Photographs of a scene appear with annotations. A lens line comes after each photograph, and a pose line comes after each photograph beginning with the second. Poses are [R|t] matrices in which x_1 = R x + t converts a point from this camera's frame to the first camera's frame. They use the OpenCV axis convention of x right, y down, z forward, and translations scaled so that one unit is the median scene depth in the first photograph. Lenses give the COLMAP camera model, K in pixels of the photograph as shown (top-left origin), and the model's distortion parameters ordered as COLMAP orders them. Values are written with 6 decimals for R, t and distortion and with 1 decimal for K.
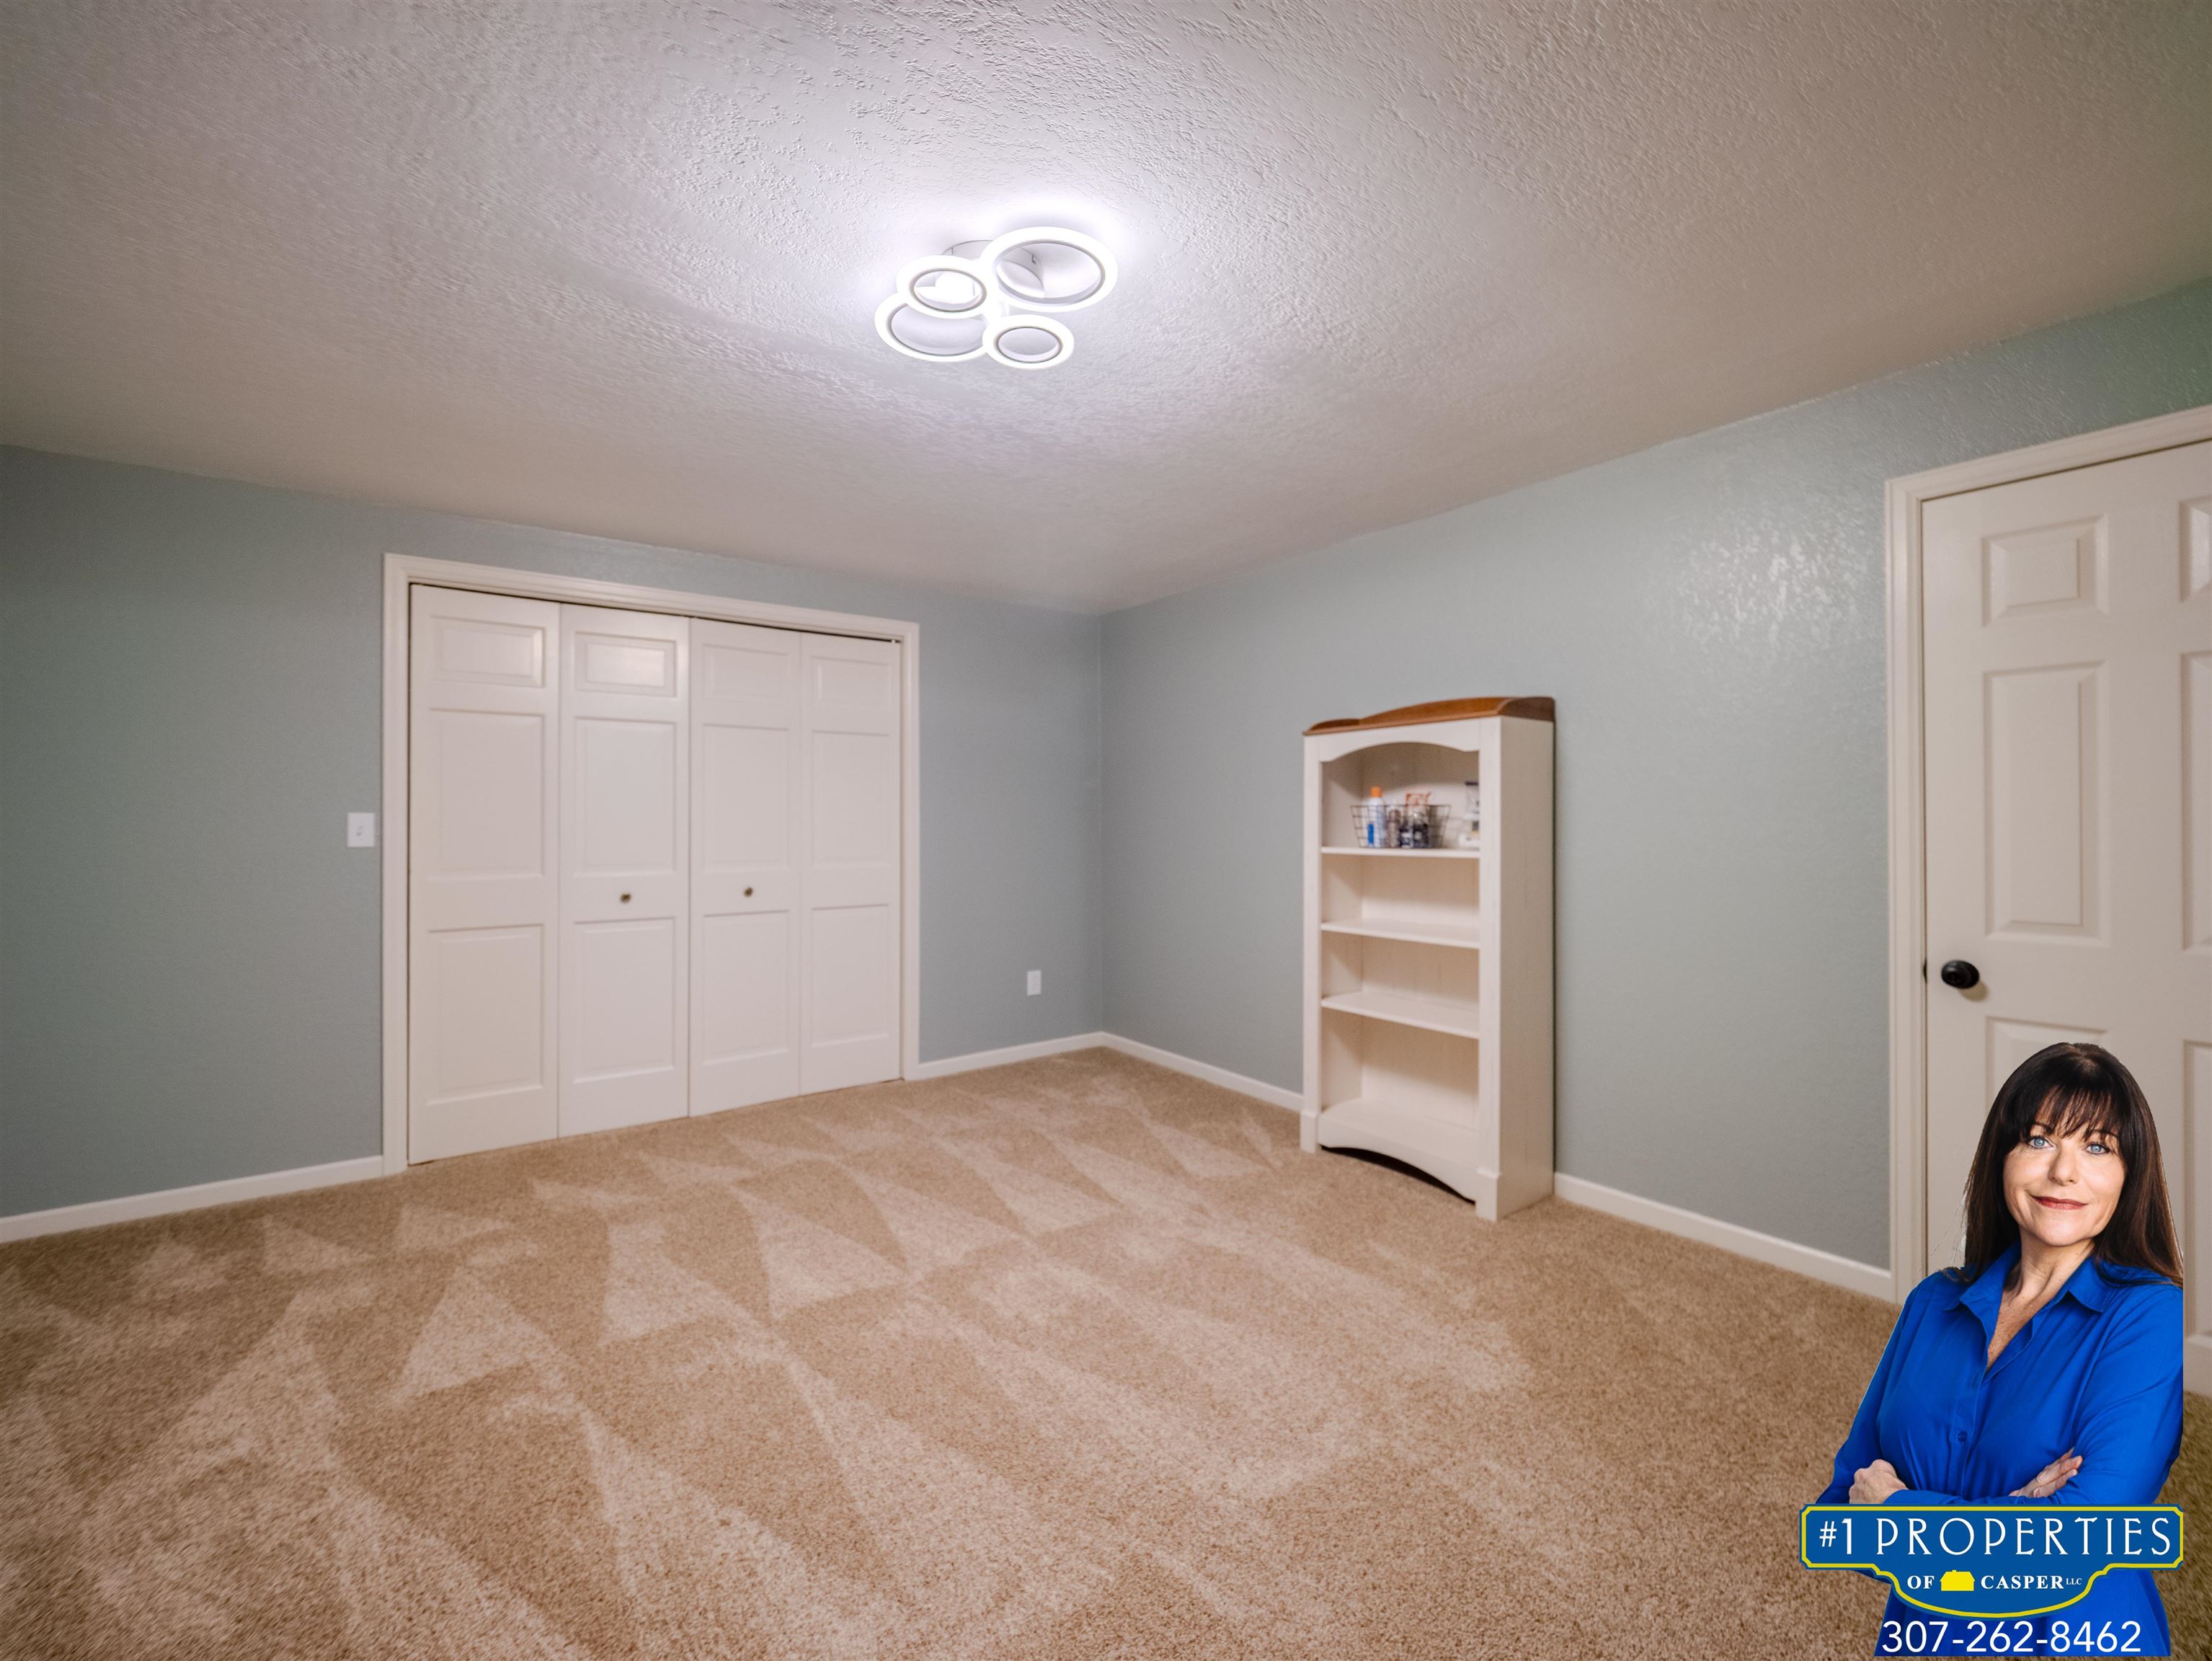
lens RADIAL K [[917.0, 0, 1102.2], [0, 917.0, 819.4], [0, 0, 1]] dist [0.016237, -0.011288]
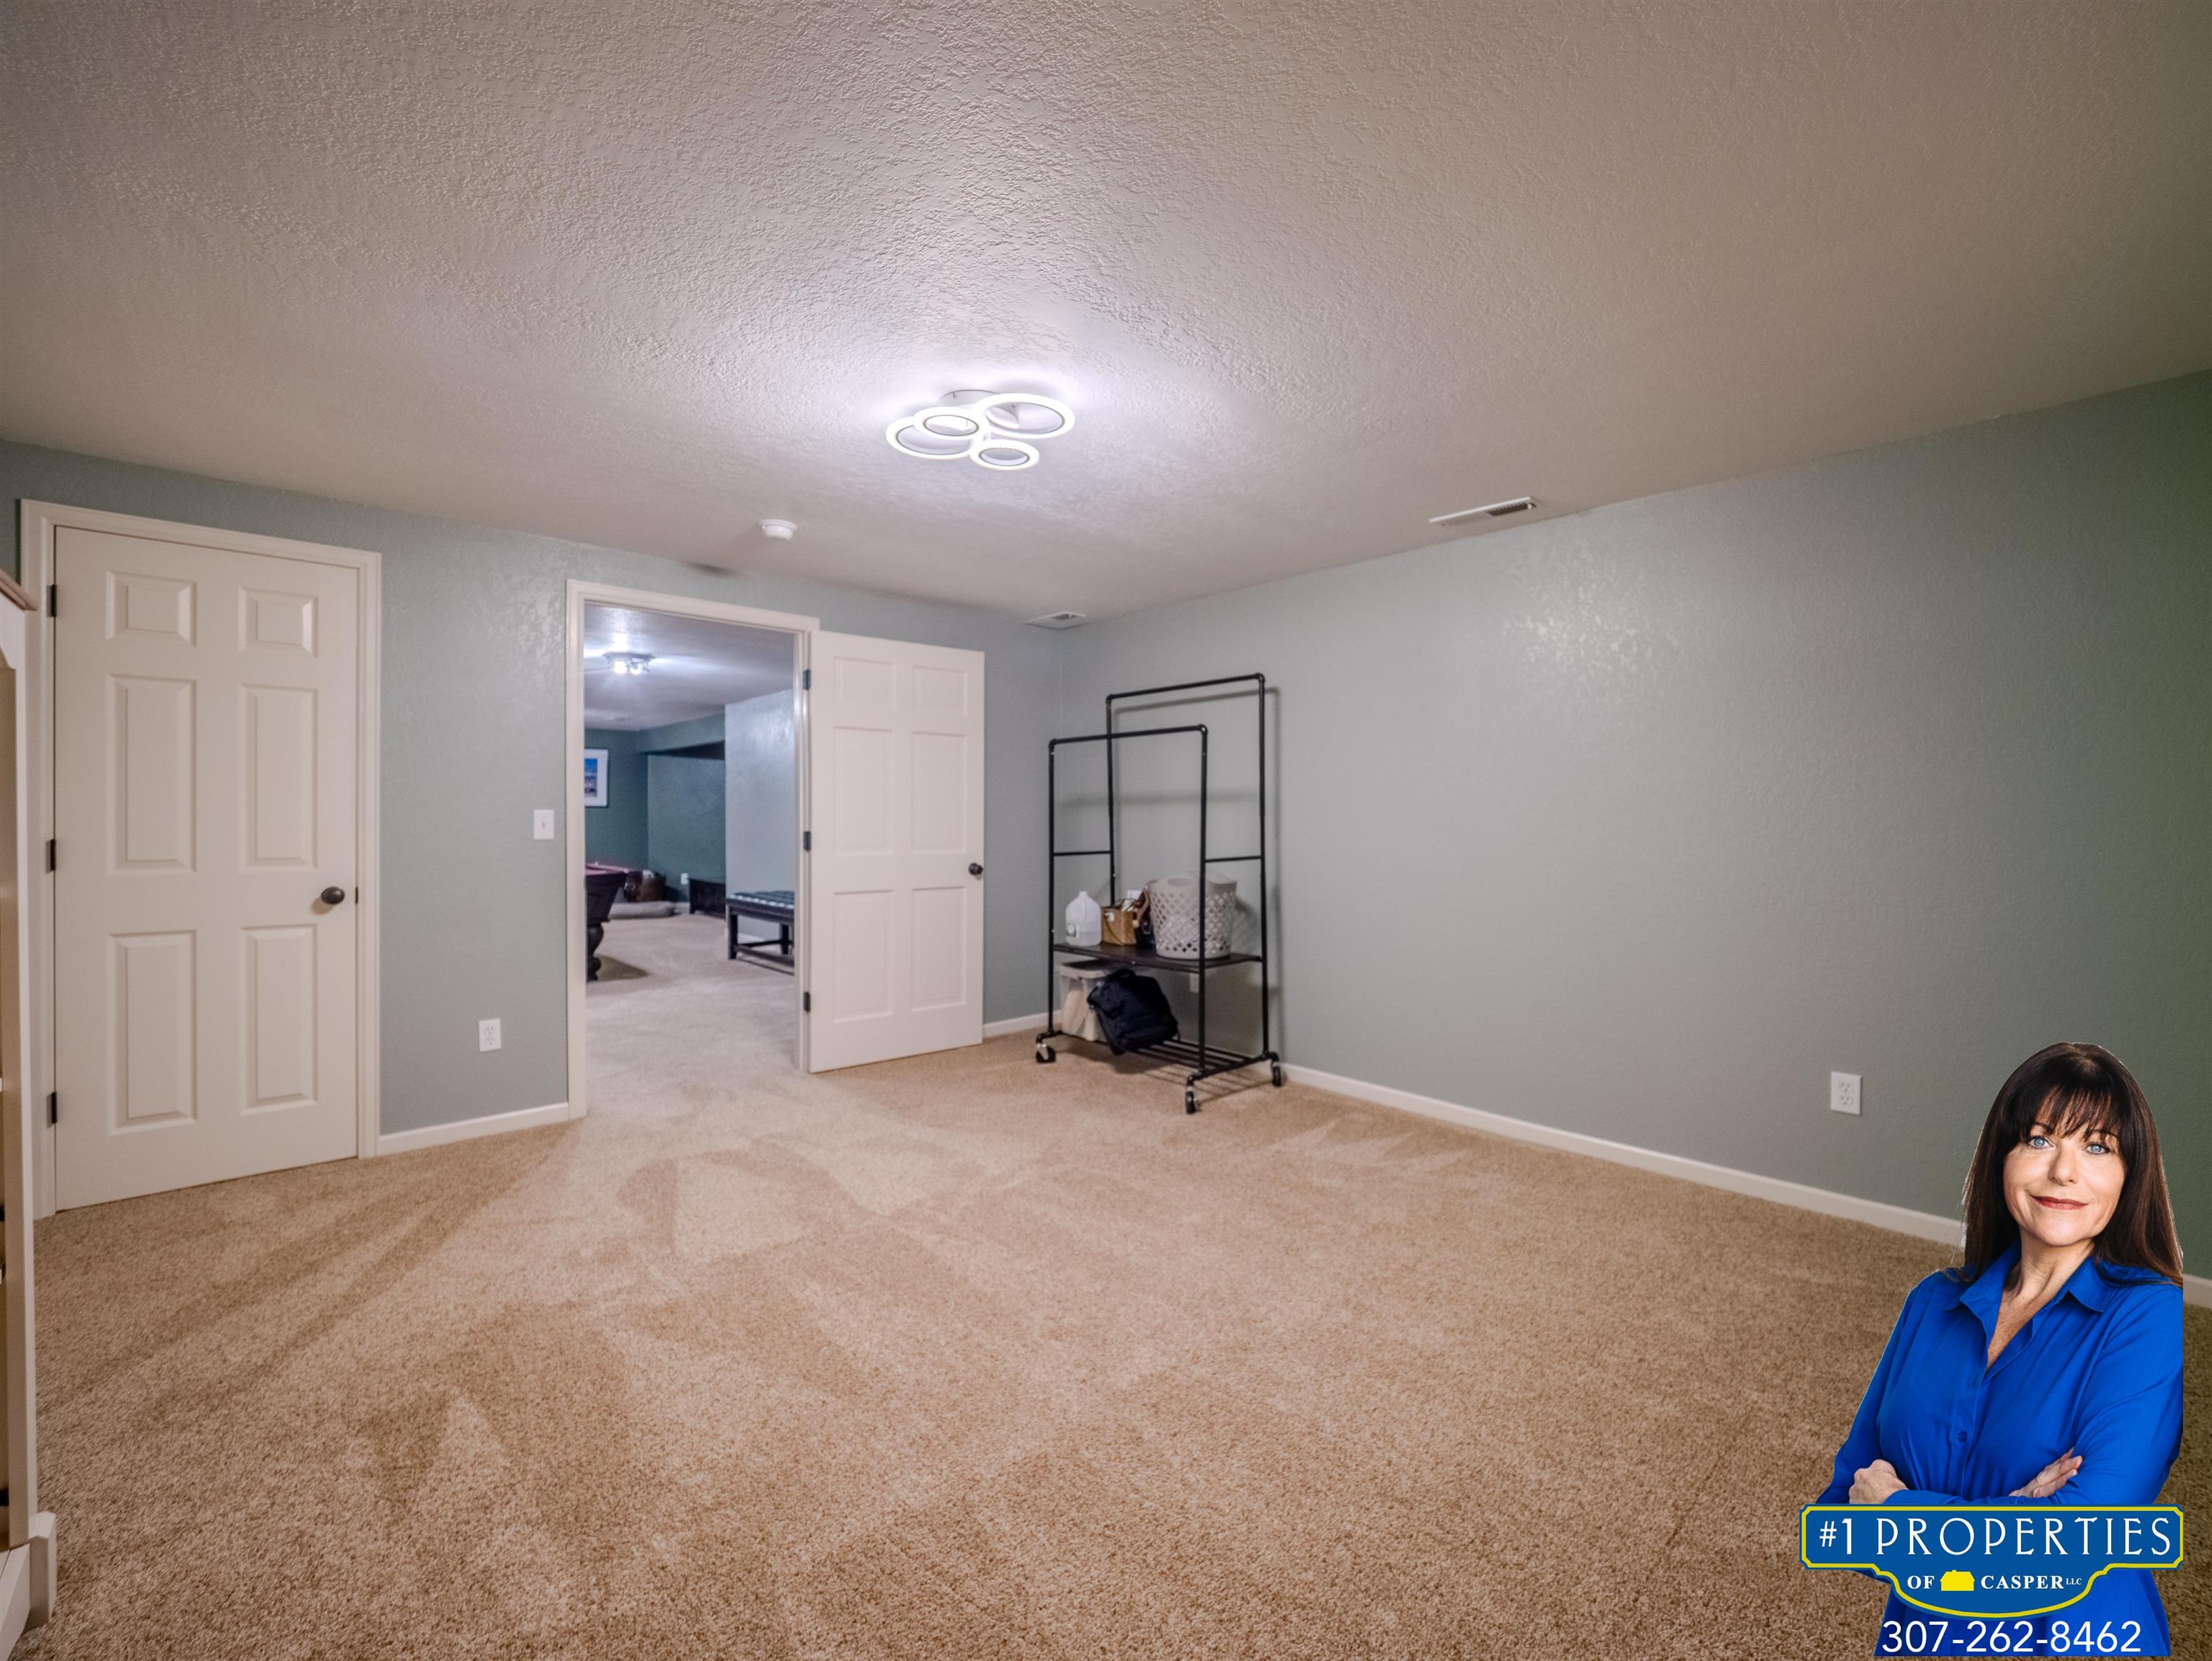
lens RADIAL K [[919.3, 0, 1105.7], [0, 919.3, 832.7], [0, 0, 1]] dist [0.001772, -0.011408]
pose [[-0.993315, -0.003334, -0.115388, -0.085001], [-0.004136, 0.999969, 0.006708, 0.016731], [0.115362, 0.007140, -0.993298, 1.535177]]
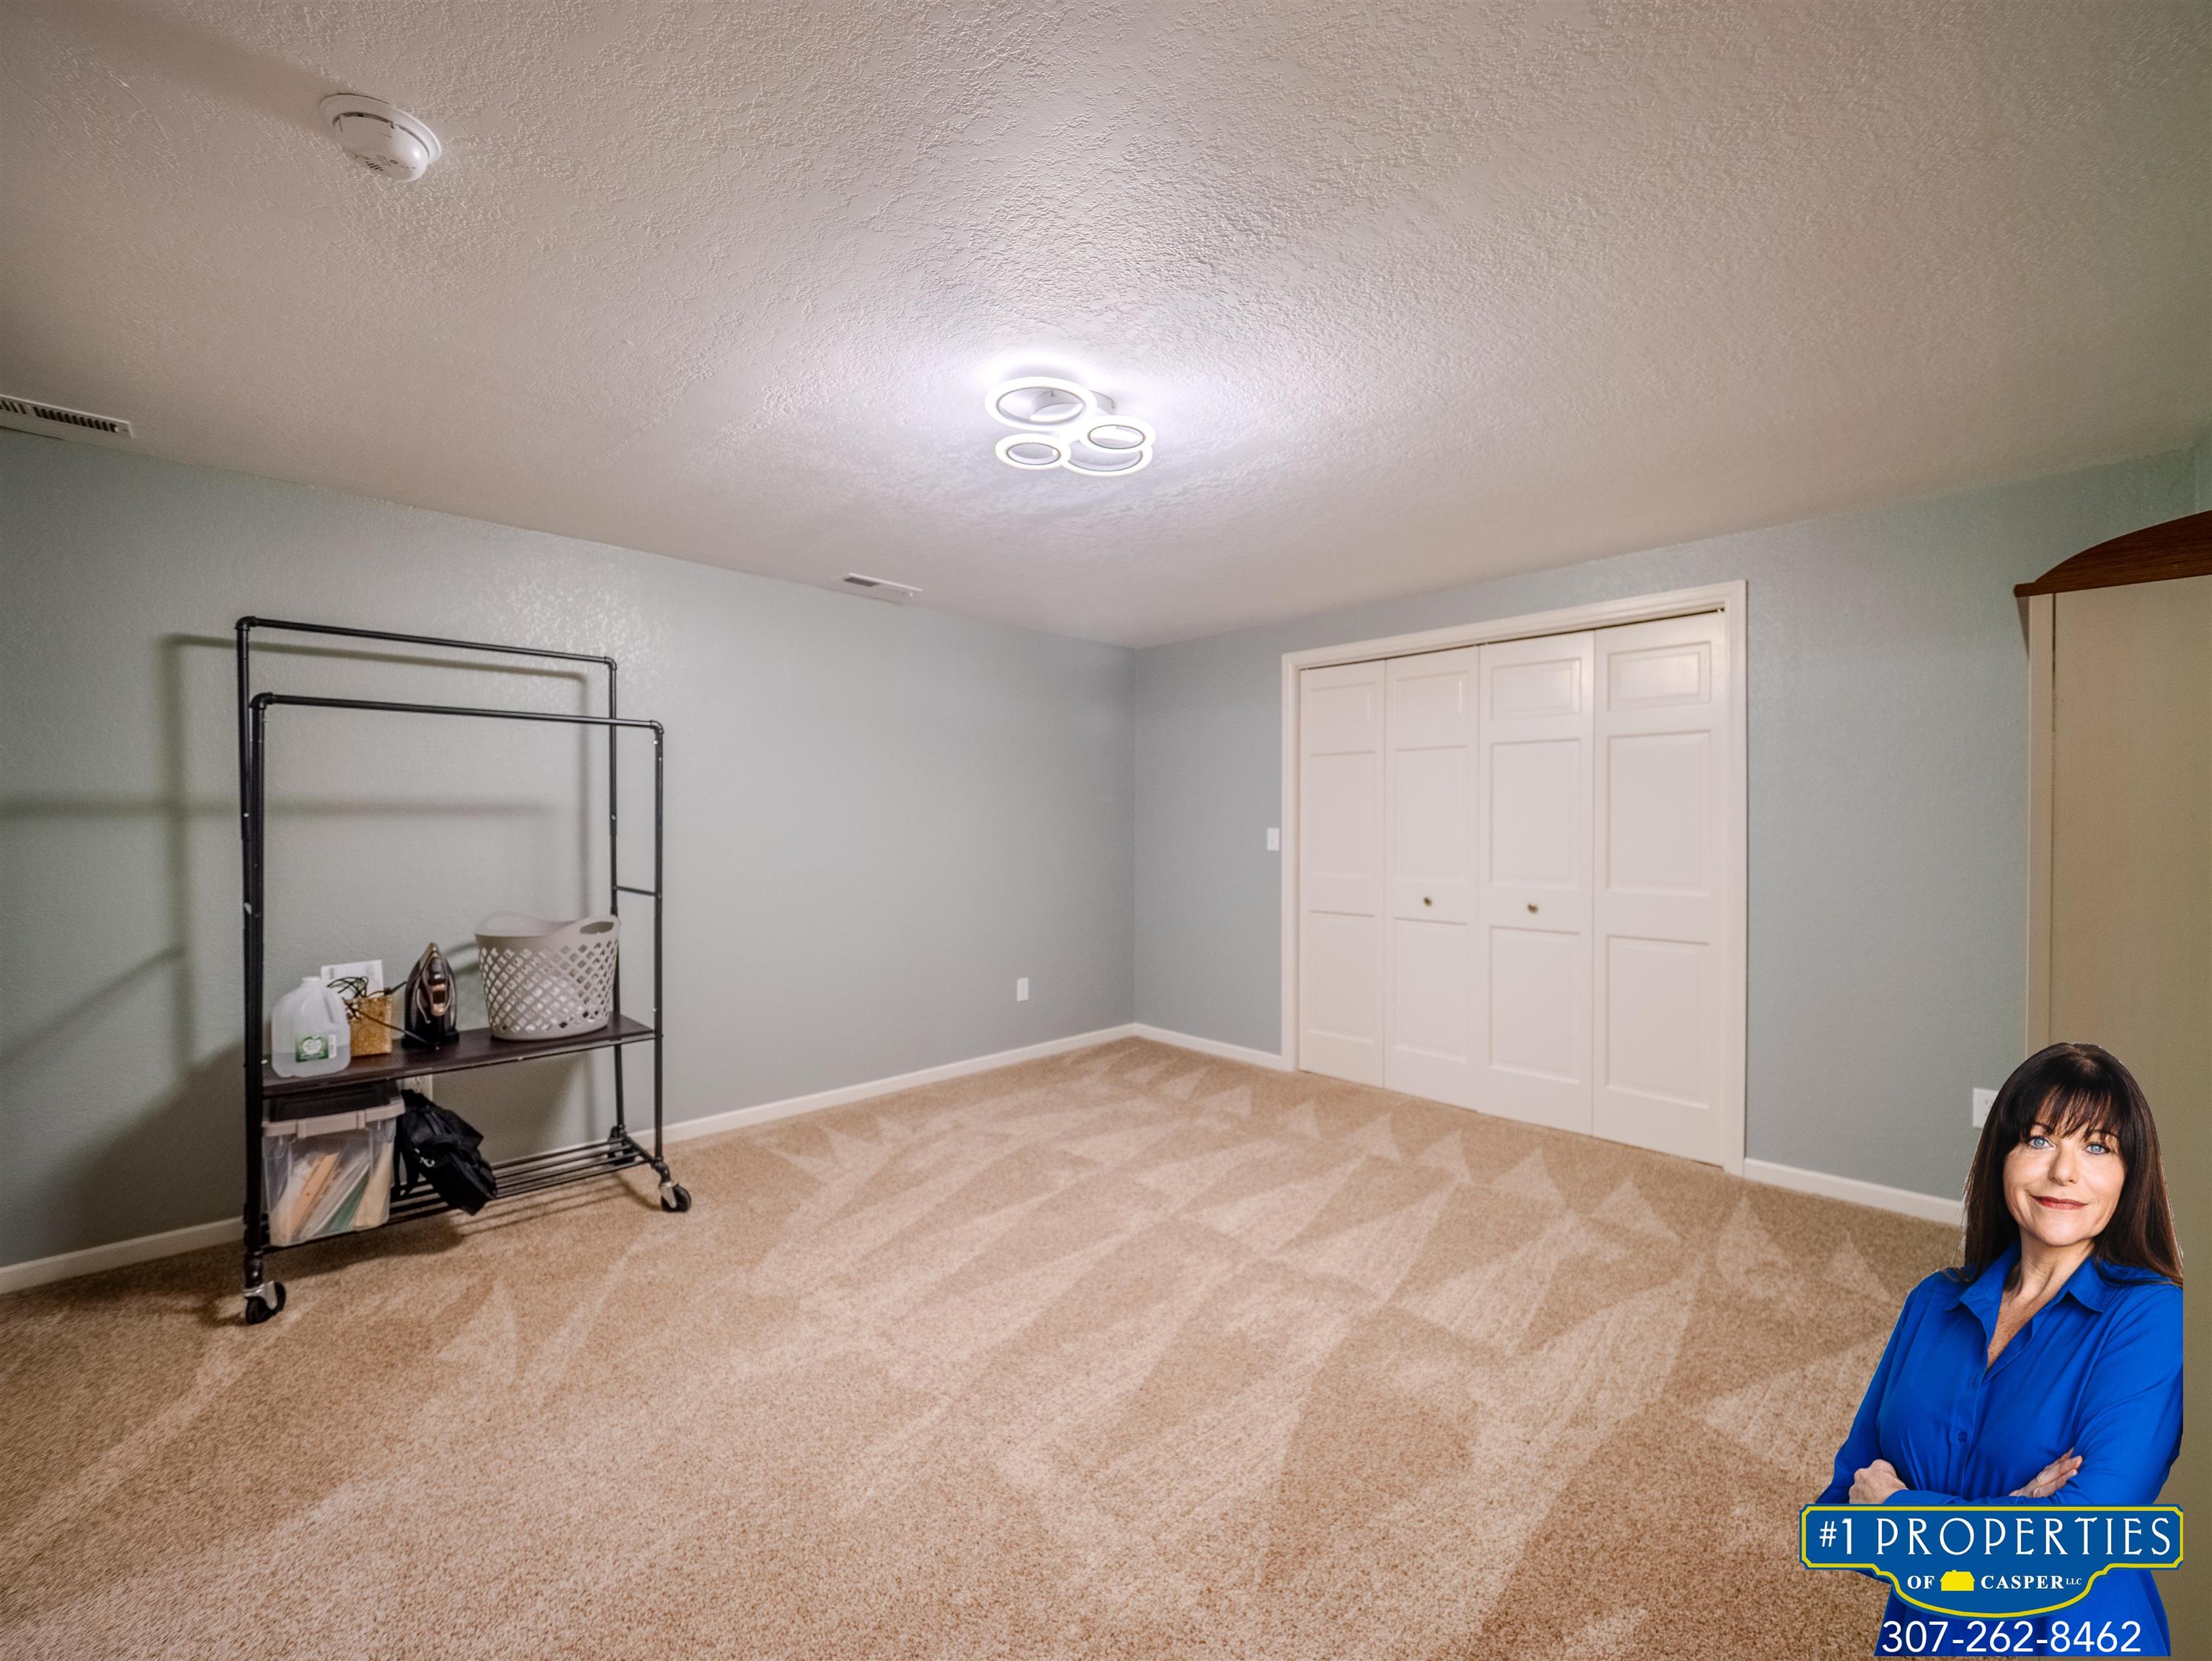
lens RADIAL K [[919.3, 0, 1105.7], [0, 919.3, 832.7], [0, 0, 1]] dist [0.001772, -0.011408]
pose [[0.144367, 0.012418, -0.989446, 0.749289], [-0.000677, 0.999922, 0.012451, -0.020700], [0.989524, -0.001128, 0.144365, 0.571112]]
